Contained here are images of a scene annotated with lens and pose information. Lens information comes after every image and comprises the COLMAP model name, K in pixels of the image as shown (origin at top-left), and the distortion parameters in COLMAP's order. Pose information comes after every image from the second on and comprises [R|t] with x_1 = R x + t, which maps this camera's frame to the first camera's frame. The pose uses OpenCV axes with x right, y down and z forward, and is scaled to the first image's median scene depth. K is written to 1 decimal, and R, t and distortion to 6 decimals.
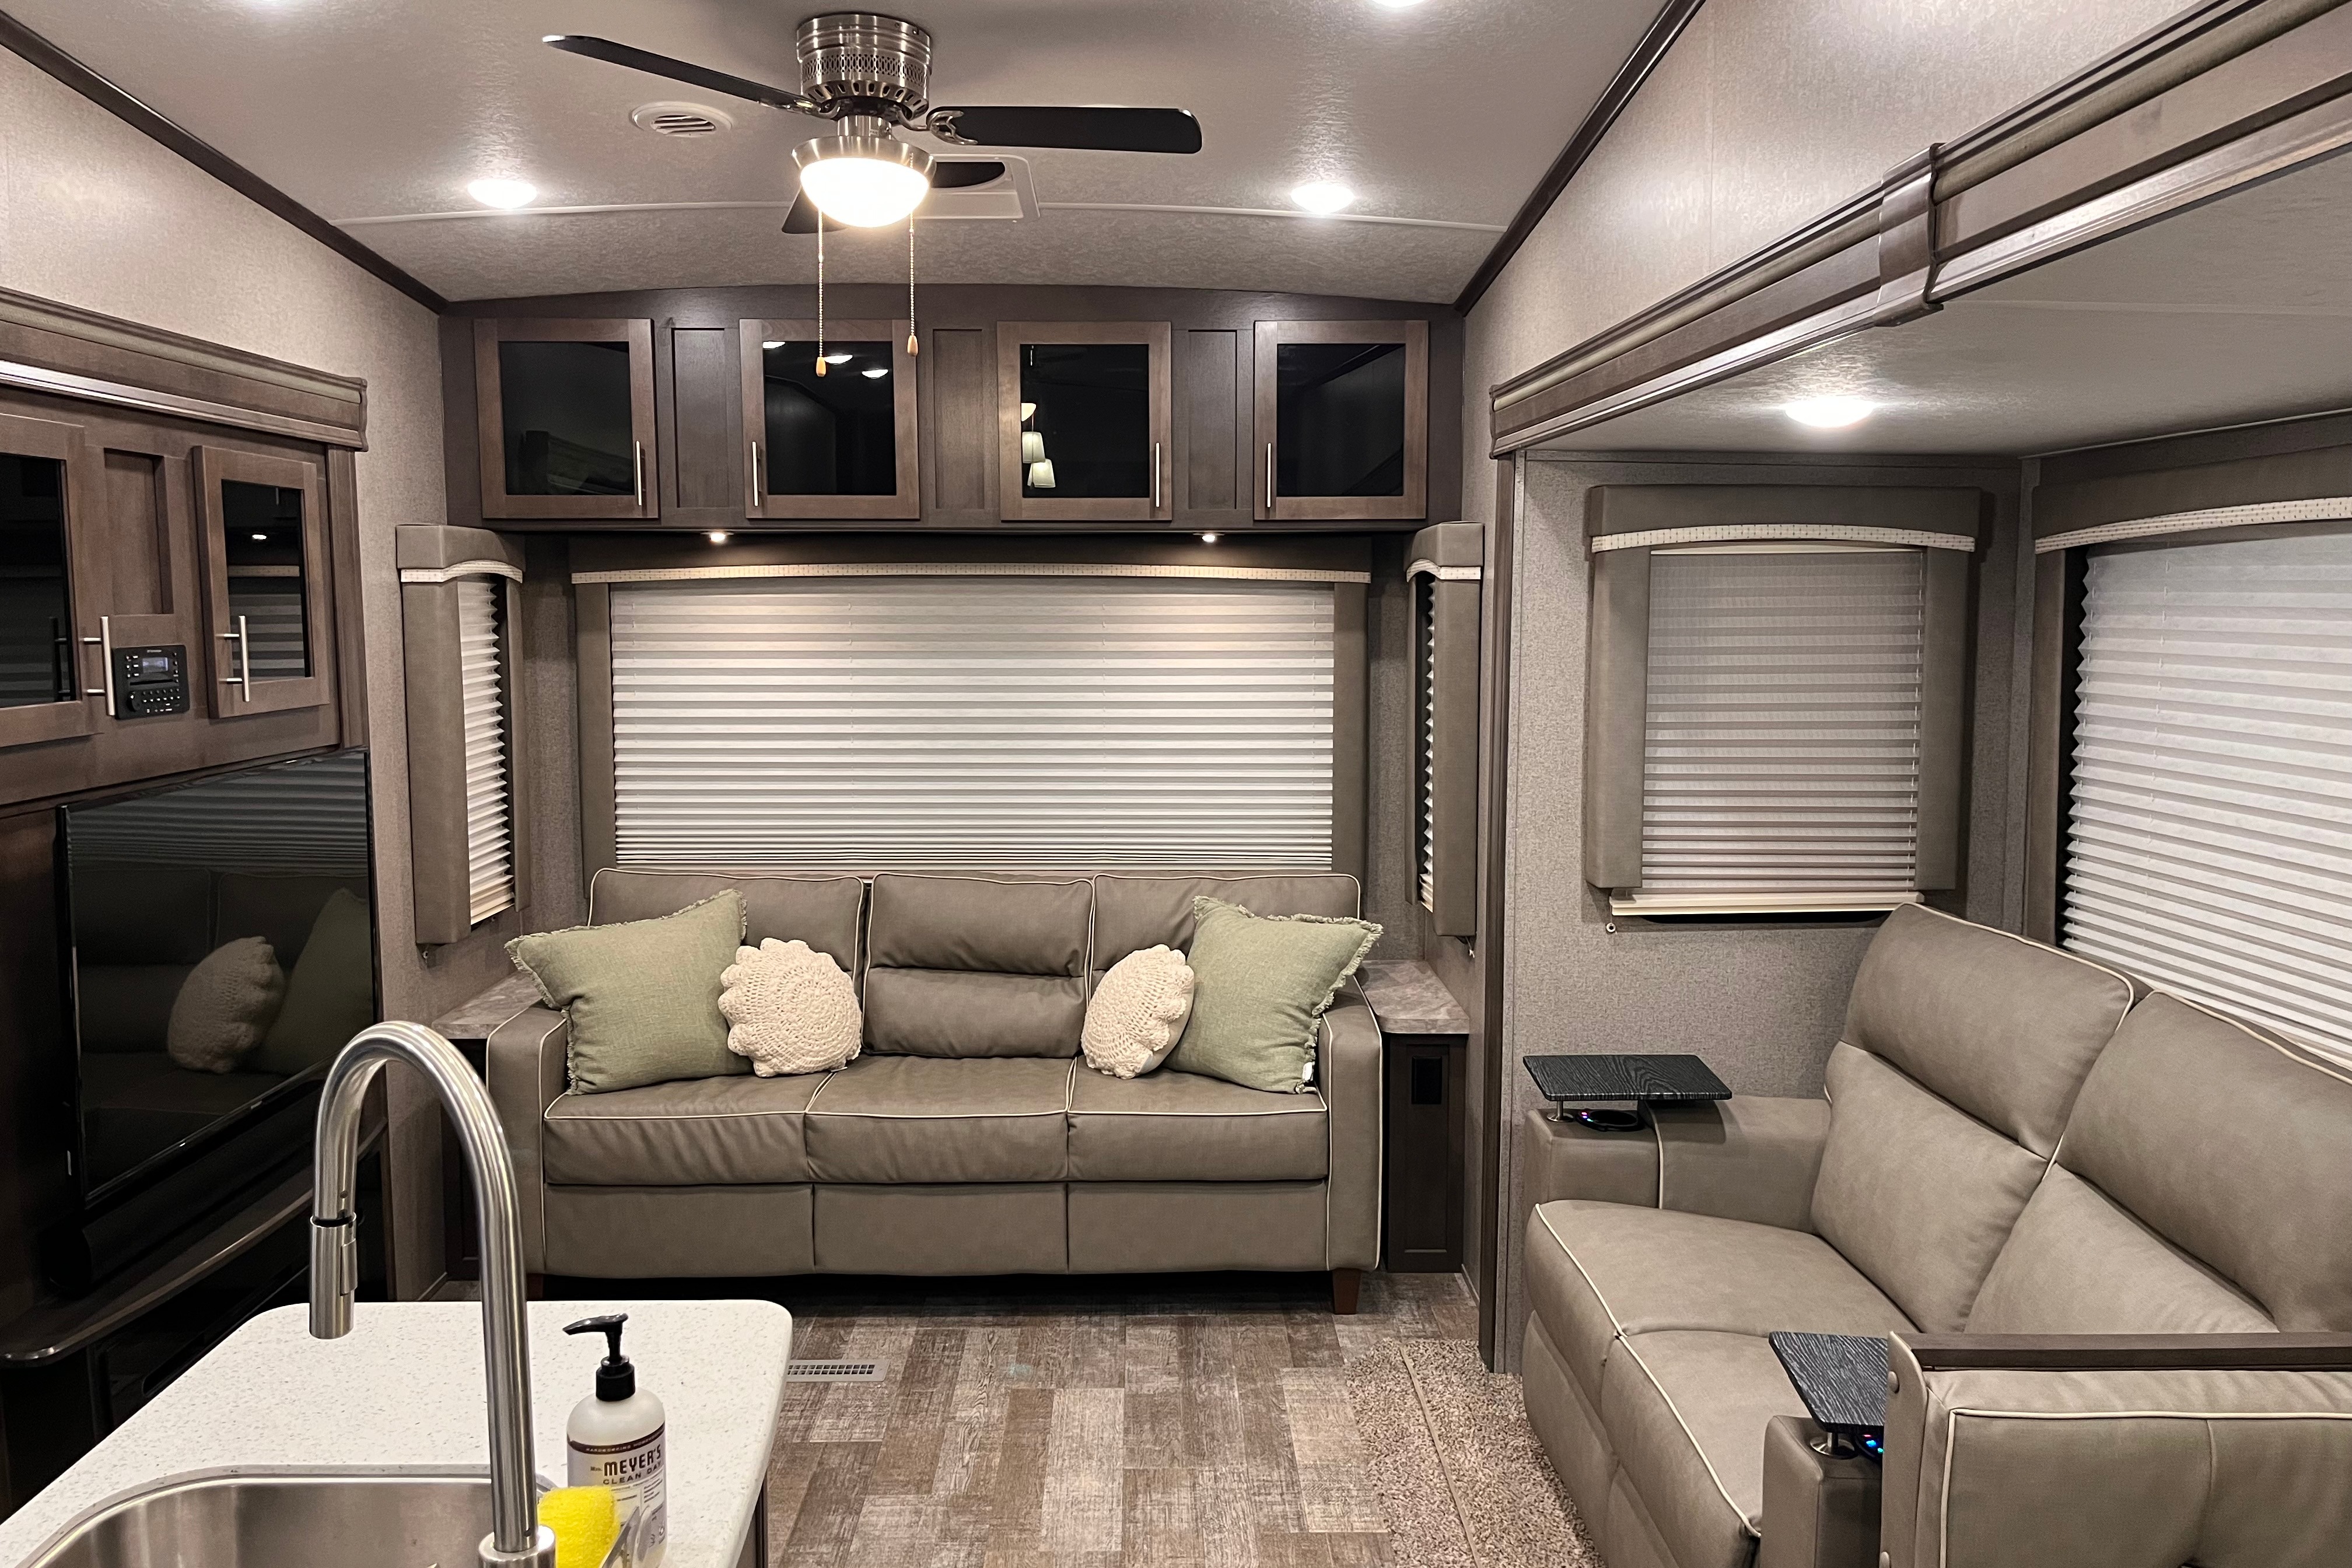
lens RADIAL K [[1760.8, 0, 1183.7], [0, 1760.8, 763.4], [0, 0, 1]] dist [0.060412, -0.070785]
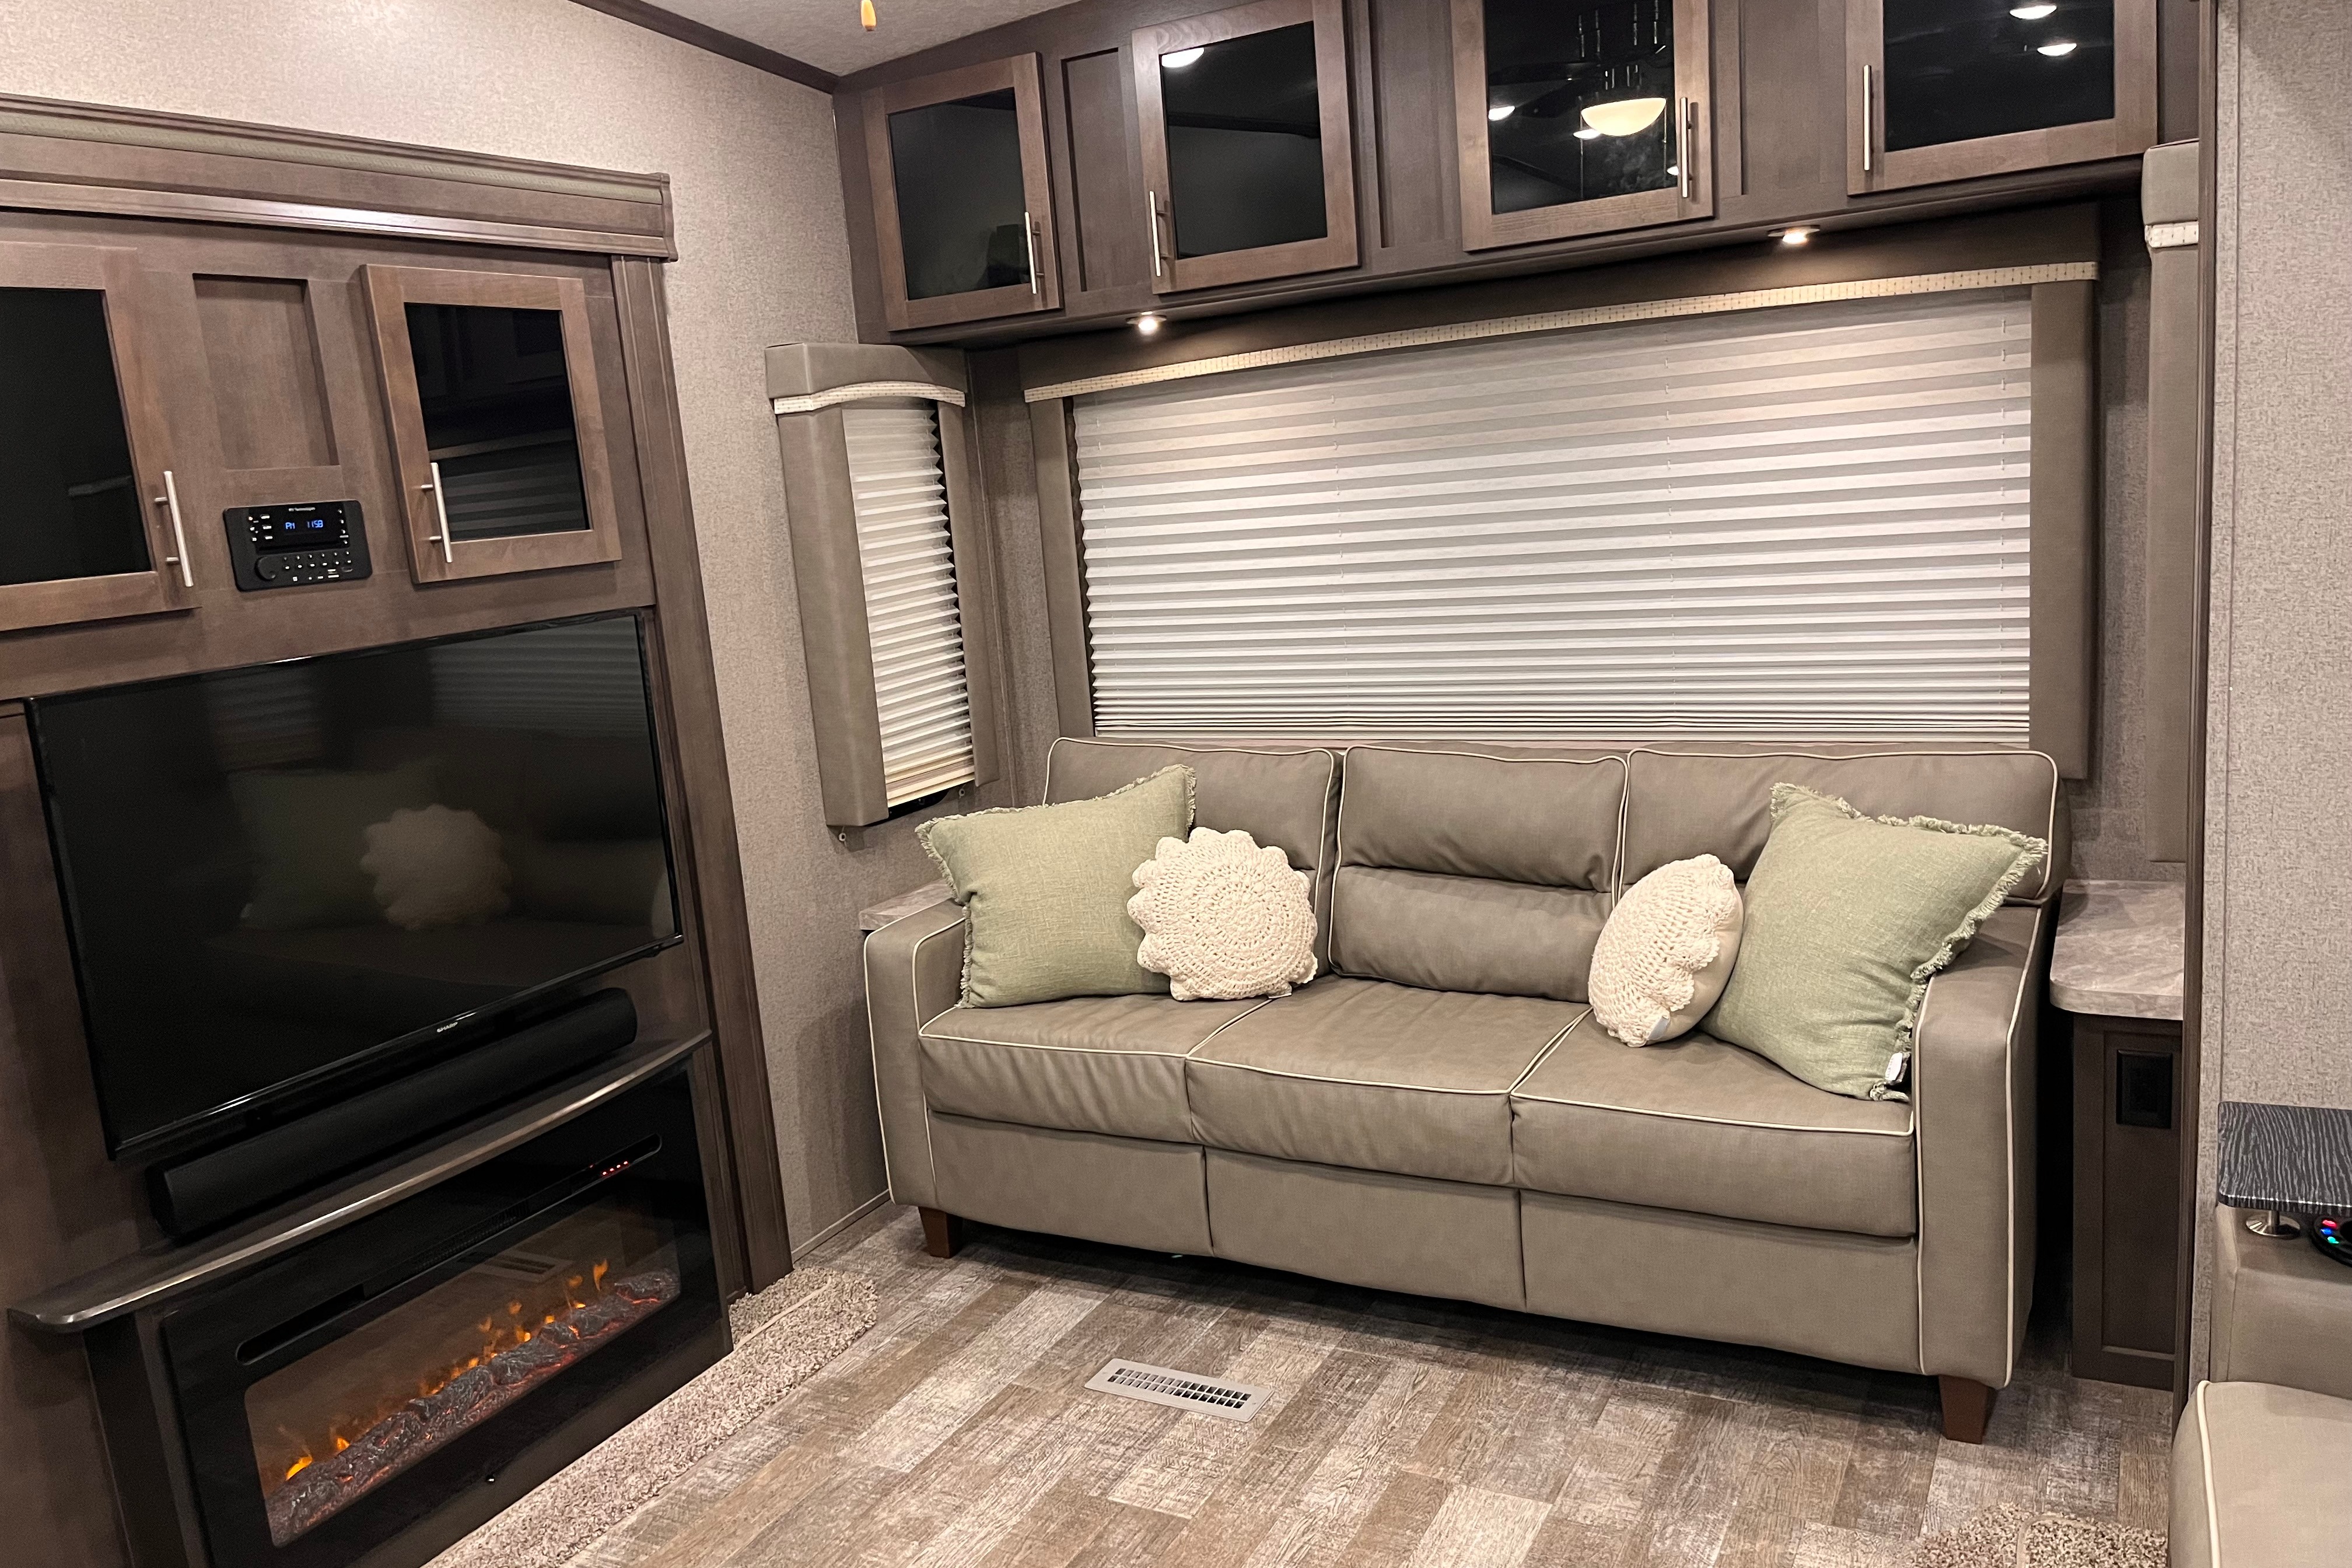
lens RADIAL K [[1760.8, 0, 1185.3], [0, 1760.8, 777.8], [0, 0, 1]] dist [0.060412, -0.070785]
pose [[0.864376, 0.015215, -0.502616, 0.167167], [0.036879, 0.994932, 0.093542, 0.001371], [0.501492, -0.099391, 0.859434, 0.325940]]
